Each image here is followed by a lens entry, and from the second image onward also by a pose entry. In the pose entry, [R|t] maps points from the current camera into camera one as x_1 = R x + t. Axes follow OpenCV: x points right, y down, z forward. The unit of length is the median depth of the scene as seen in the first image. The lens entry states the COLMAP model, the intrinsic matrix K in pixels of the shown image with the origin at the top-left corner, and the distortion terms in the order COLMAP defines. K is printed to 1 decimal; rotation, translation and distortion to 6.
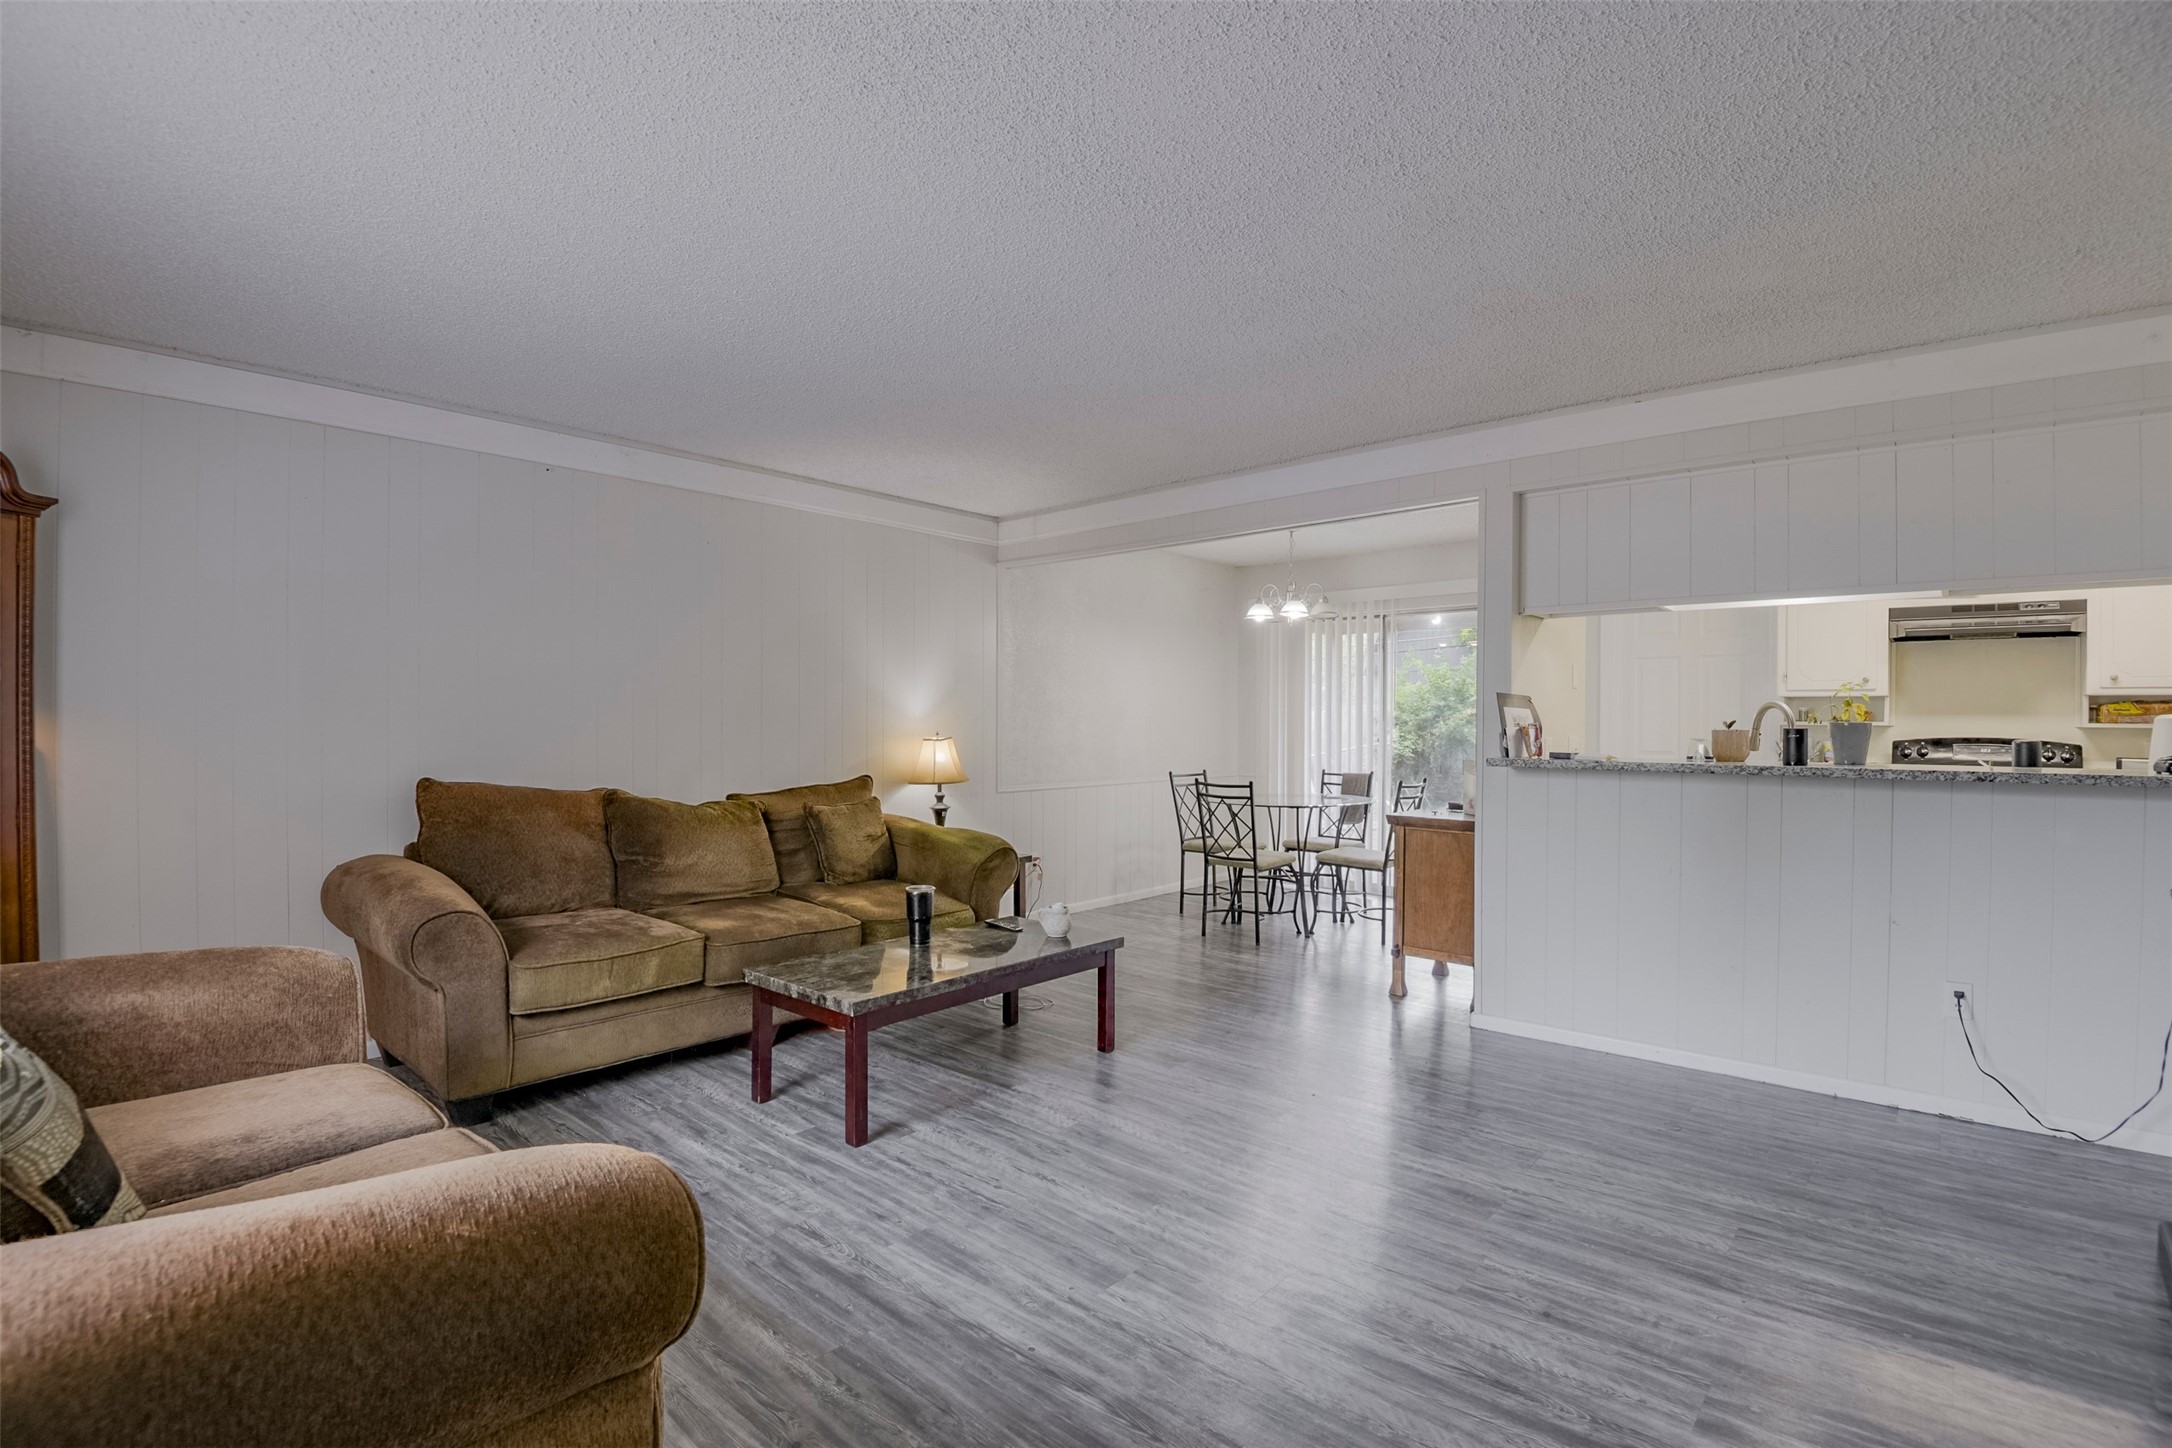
lens RADIAL K [[1019.3, 0, 1080.2], [0, 1019.3, 724.1], [0, 0, 1]] dist [-0.002844, -0.000223]
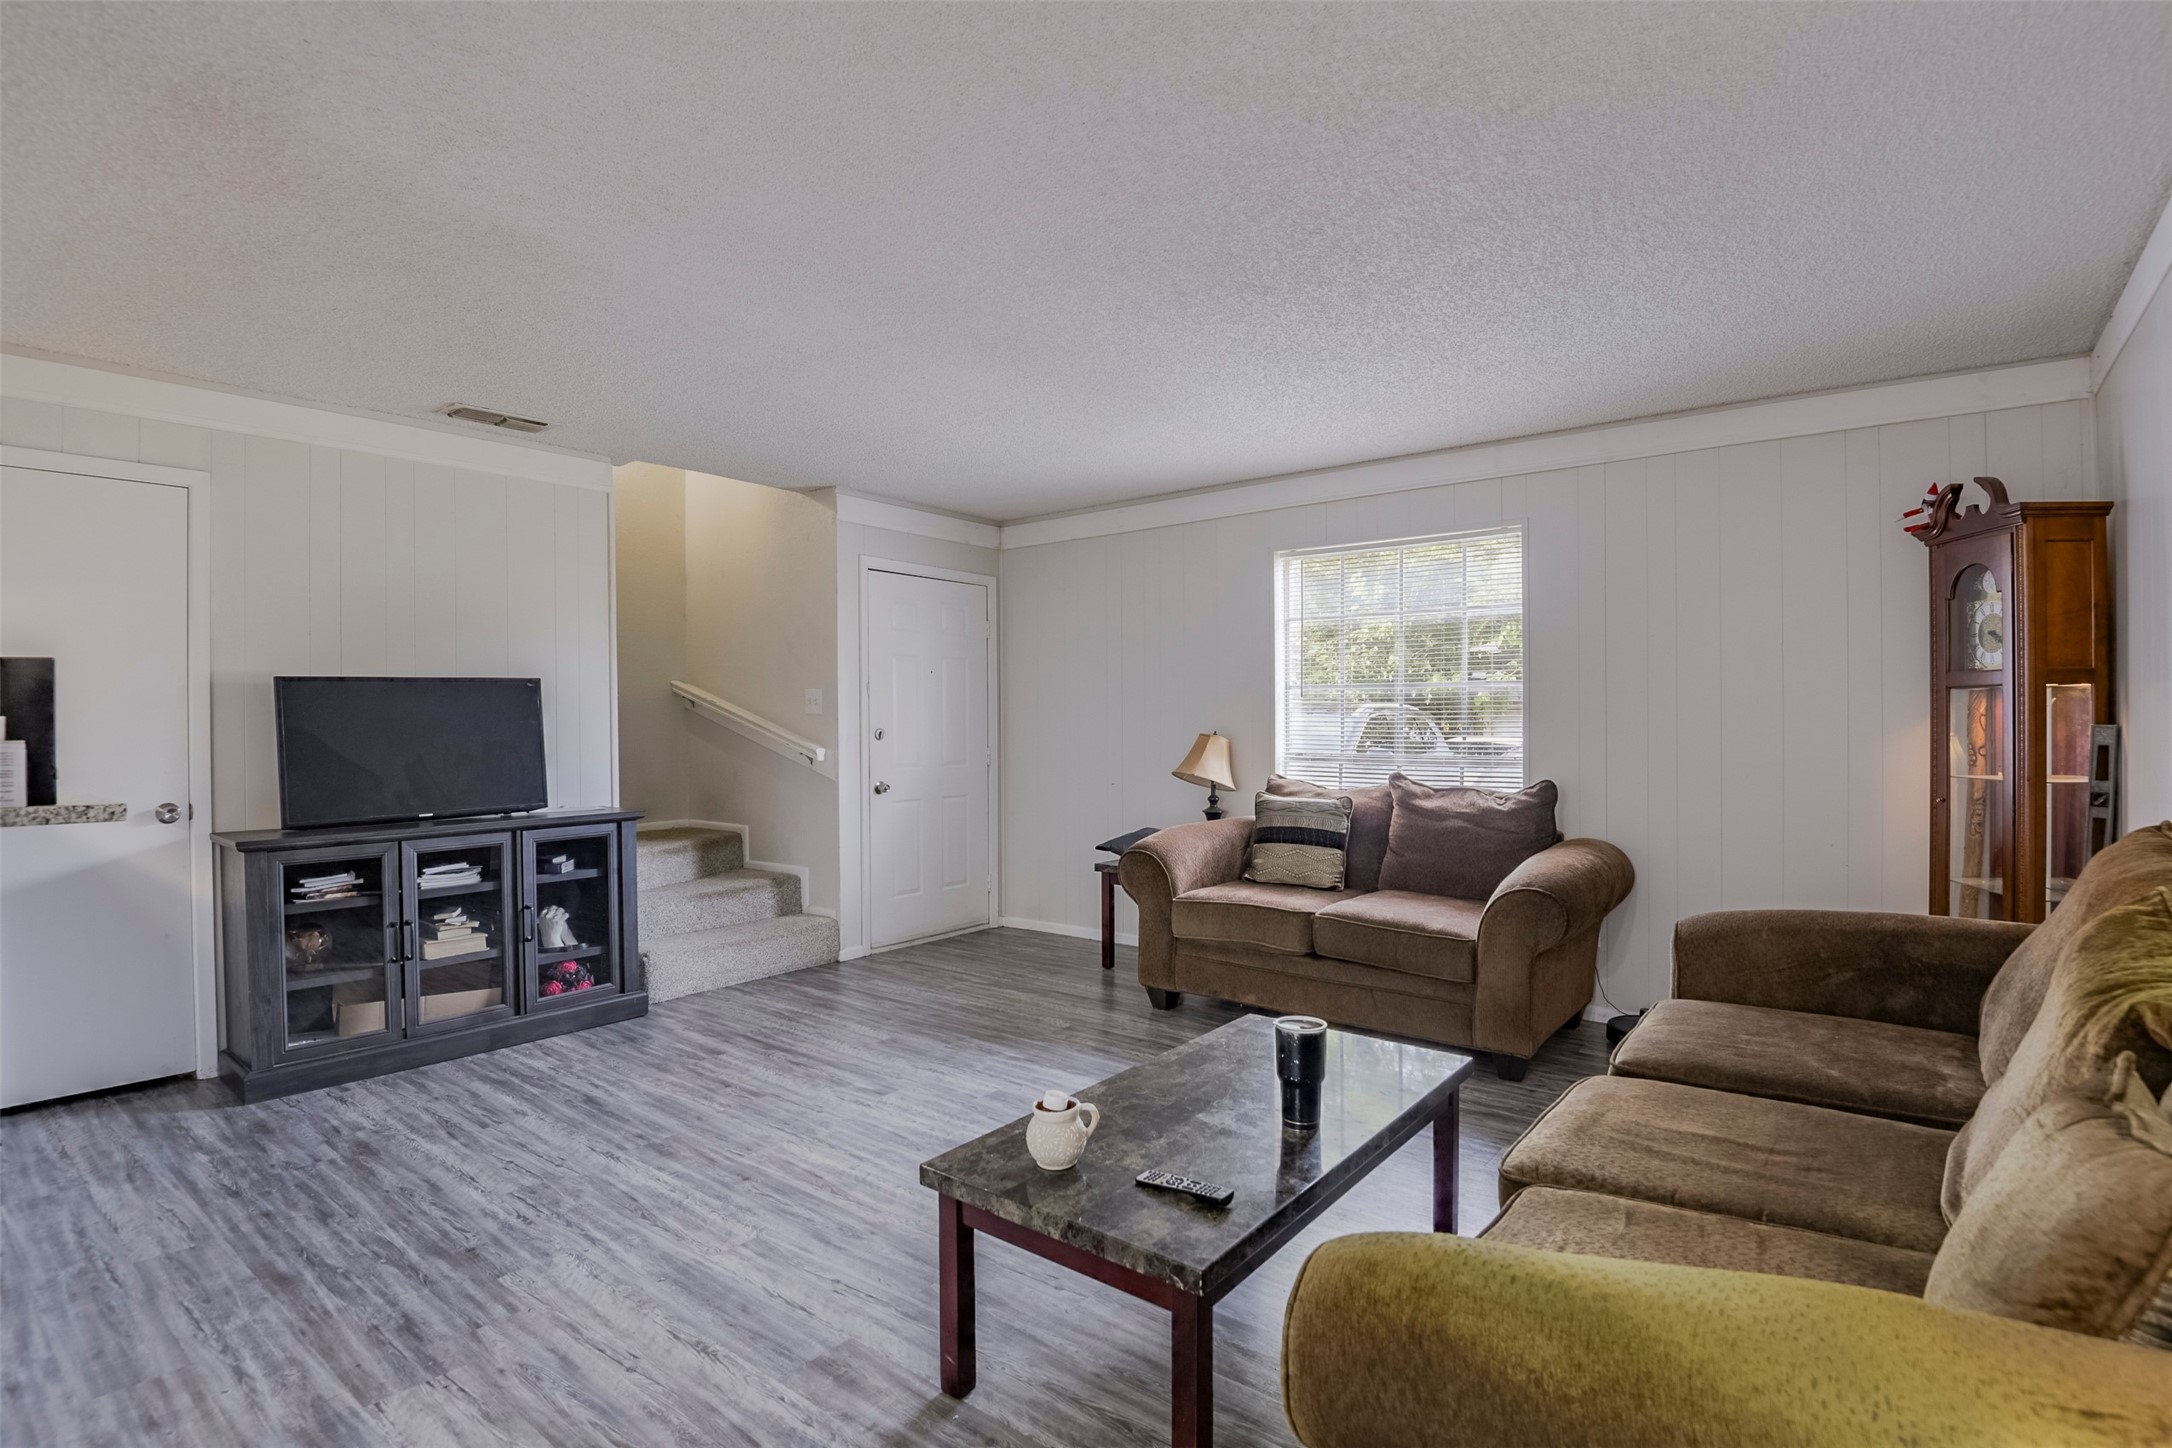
lens RADIAL K [[1051.8, 0, 1083.3], [0, 1051.8, 728.4], [0, 0, 1]] dist [0.000029, 0.000038]
pose [[-0.998034, 0.003361, -0.062583, -0.002146], [0.002738, 0.999946, 0.010025, -0.002352], [0.062613, 0.009834, -0.997989, 0.931777]]
